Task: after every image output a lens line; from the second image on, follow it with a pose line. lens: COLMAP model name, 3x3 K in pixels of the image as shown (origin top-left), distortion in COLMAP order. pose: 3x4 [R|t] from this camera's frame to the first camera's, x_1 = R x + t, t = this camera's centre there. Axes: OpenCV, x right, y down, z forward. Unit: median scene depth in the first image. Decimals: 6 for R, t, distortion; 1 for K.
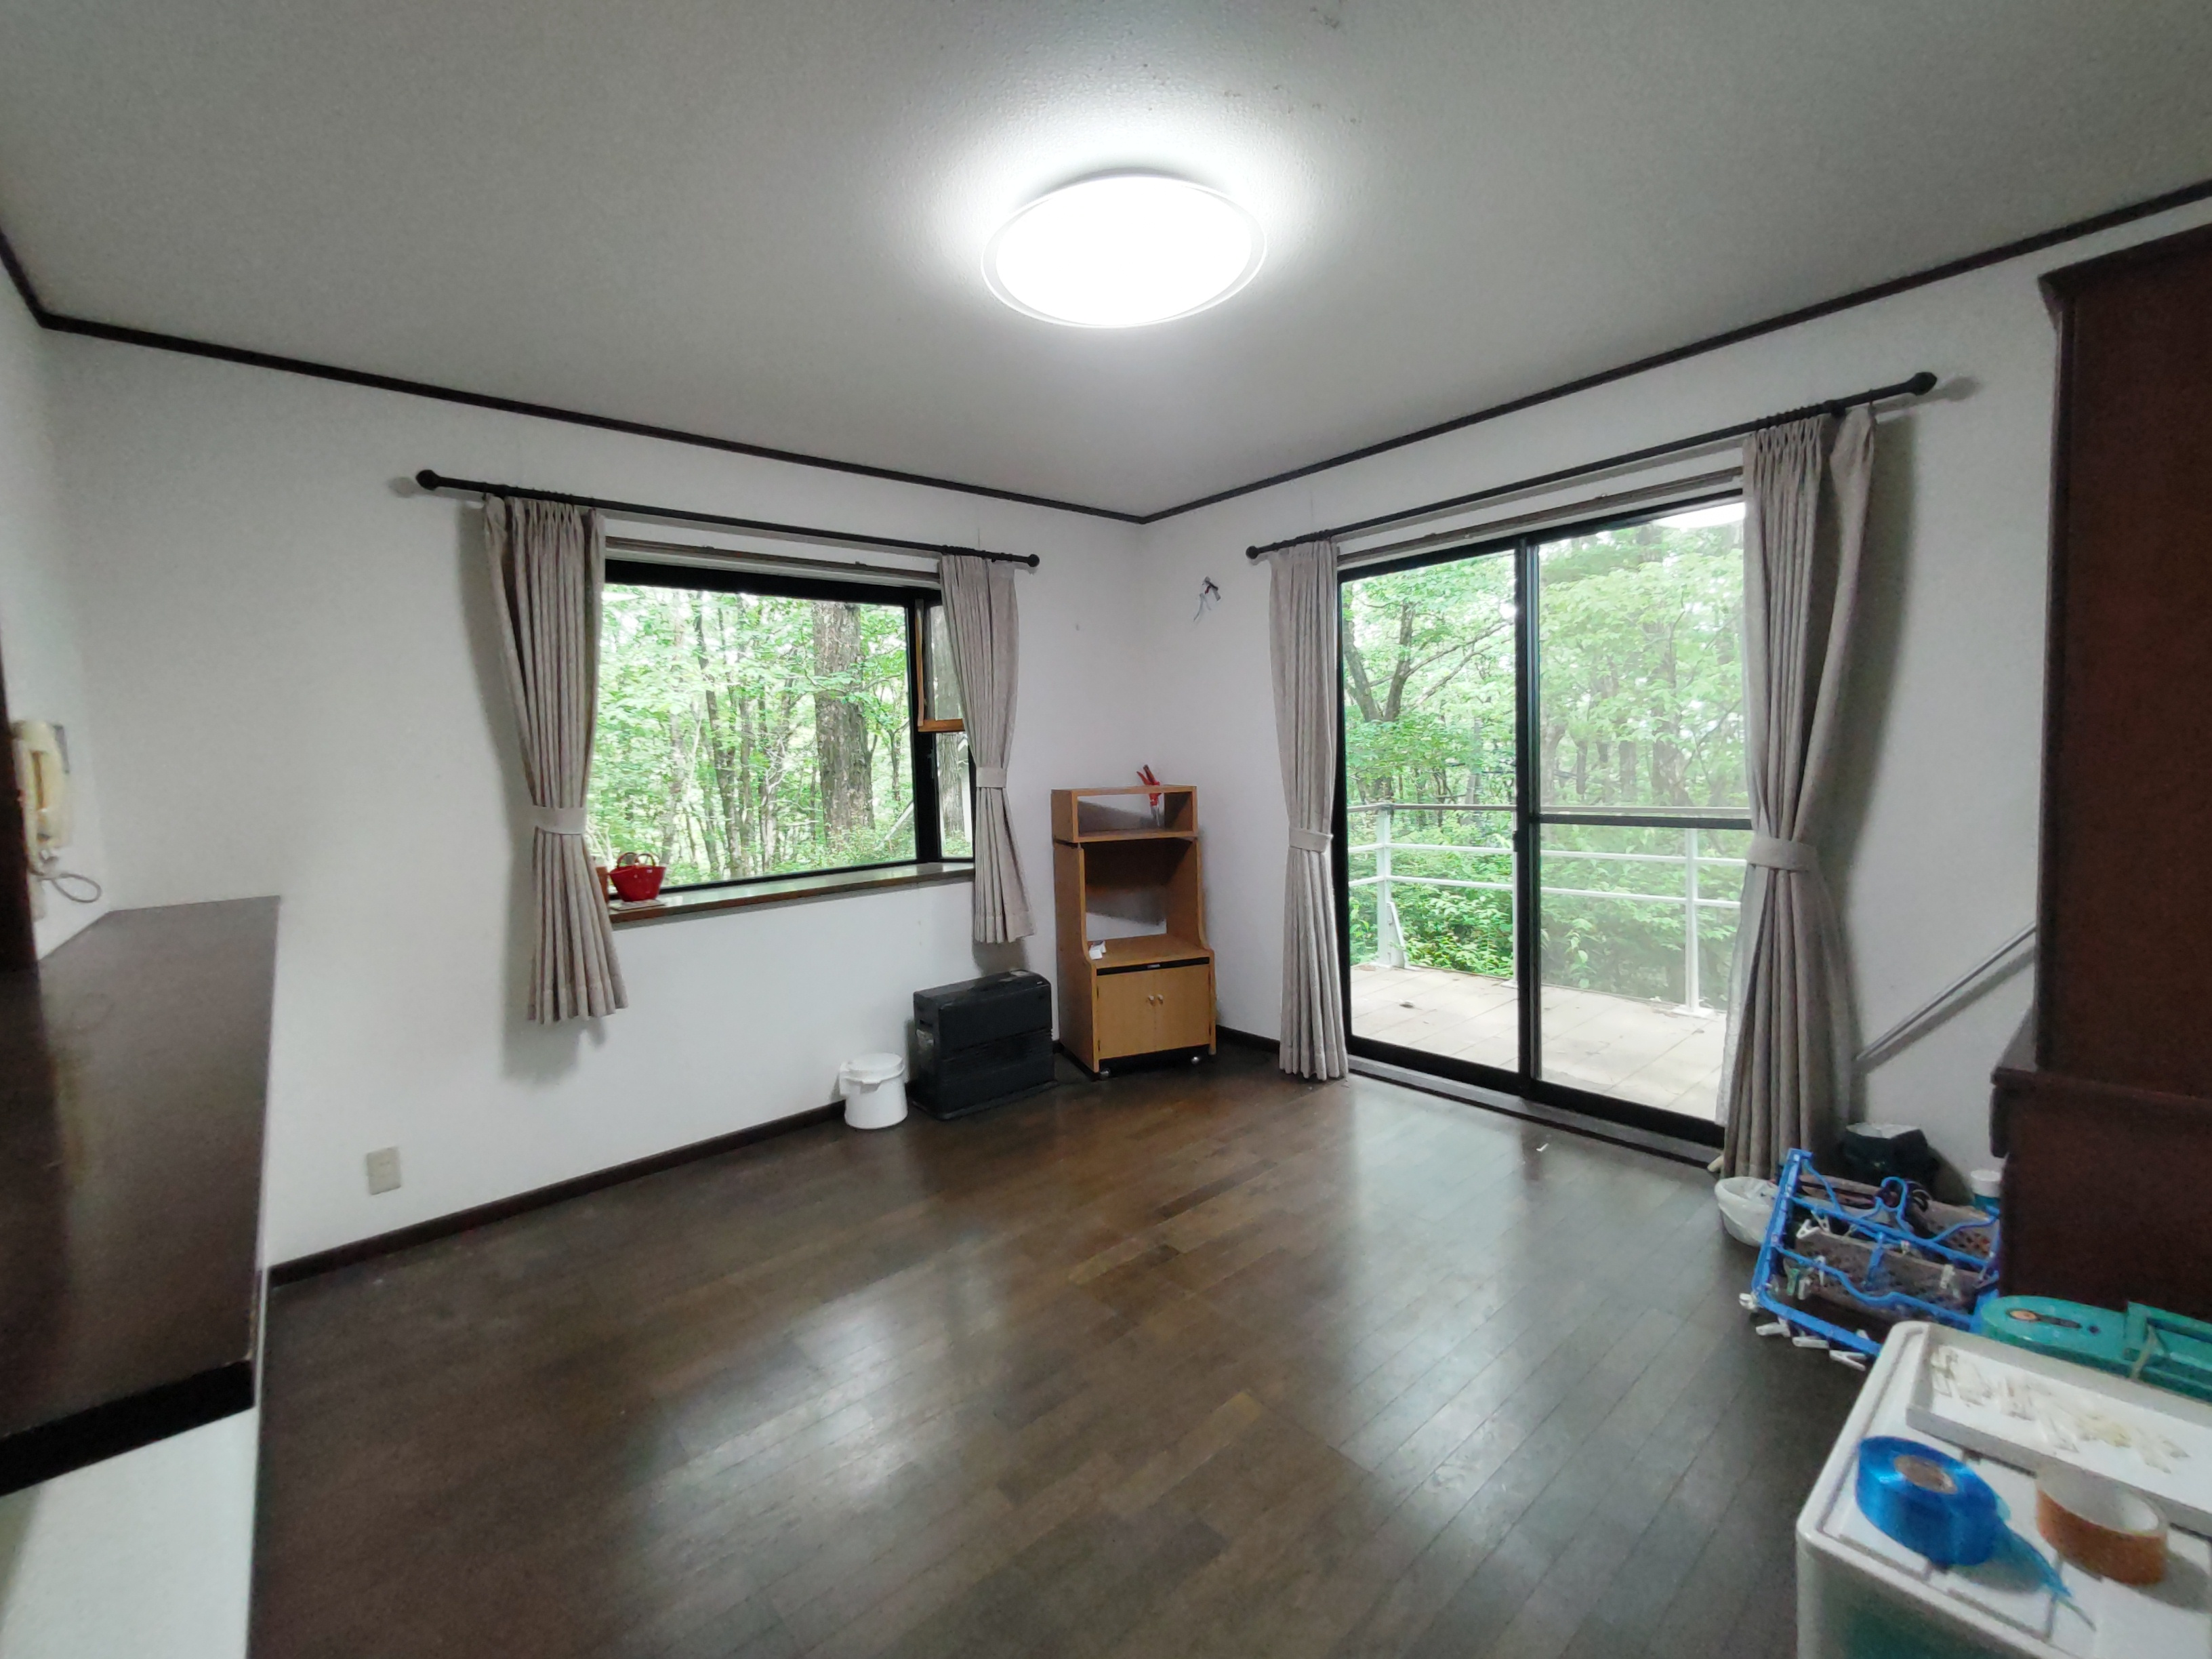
lens RADIAL K [[947.6, 0, 1090.0], [0, 947.6, 817.2], [0, 0, 1]] dist [-0.002119, 0.010201]
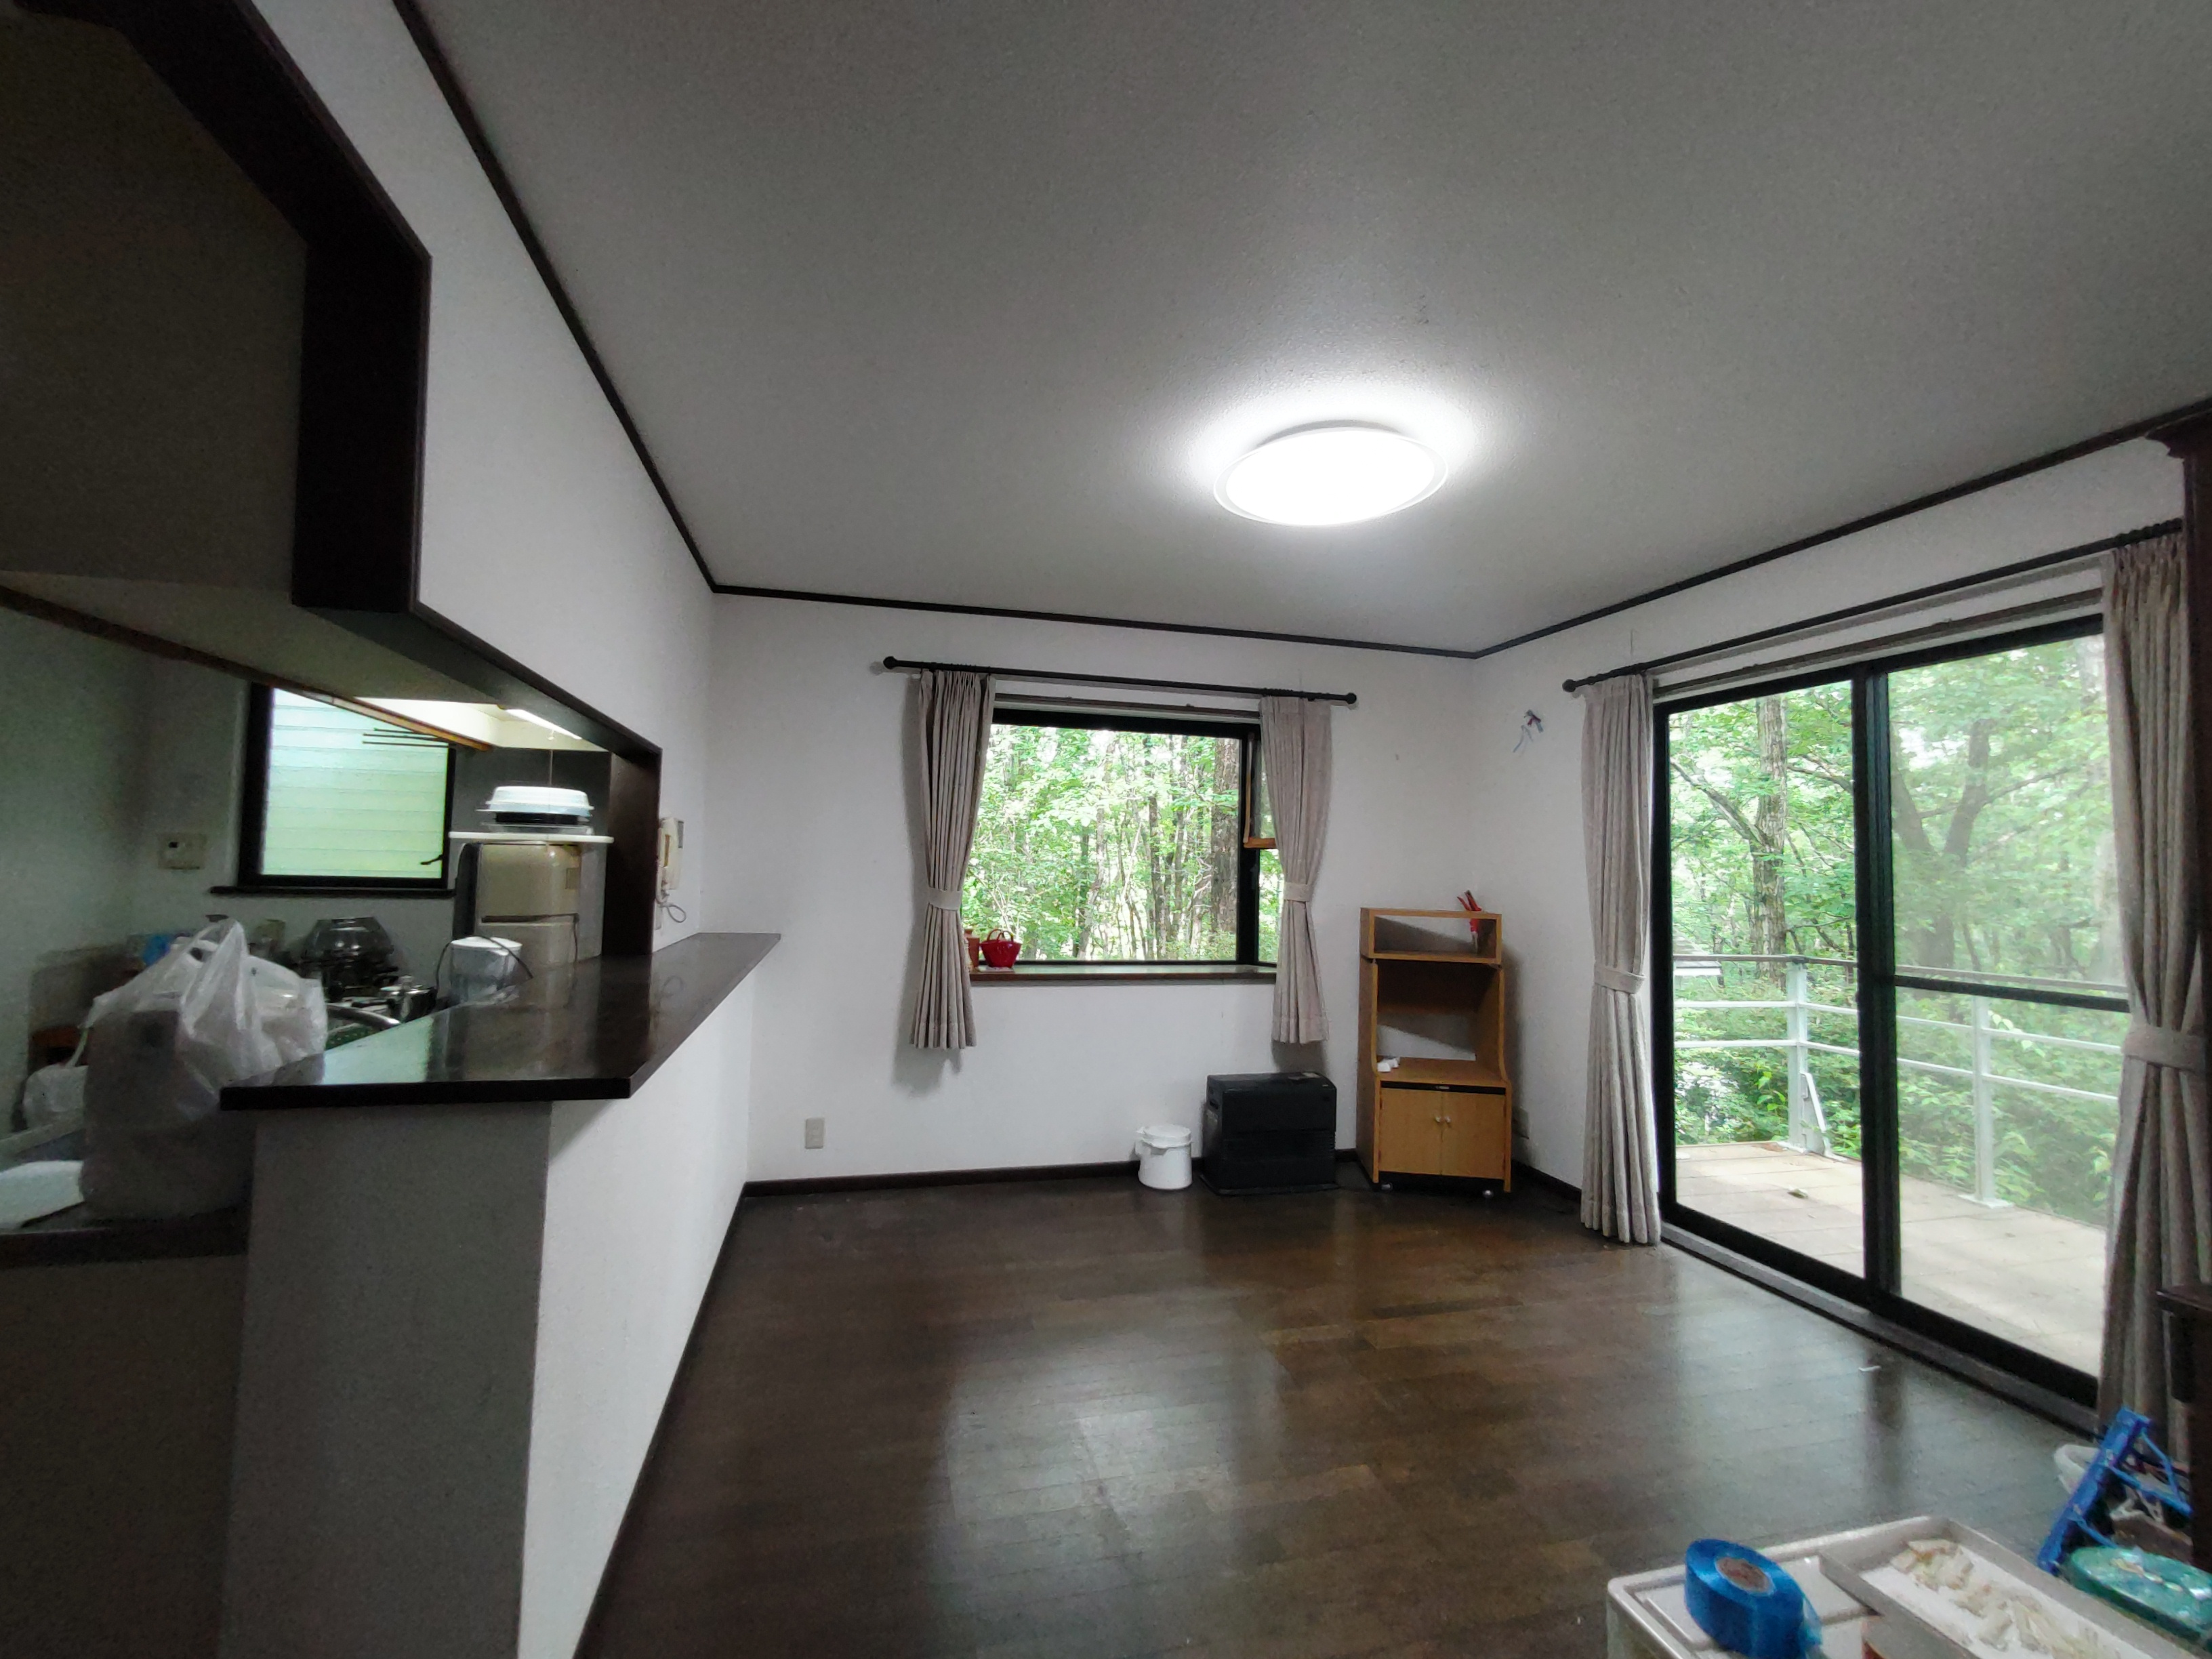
lens RADIAL K [[960.4, 0, 1106.0], [0, 960.4, 829.5], [0, 0, 1]] dist [-0.000431, -0.000188]
pose [[0.894589, 0.039082, -0.445178, 0.201505], [-0.086205, 0.992550, -0.086095, 0.001752], [0.438497, 0.115396, 0.891294, -0.110576]]
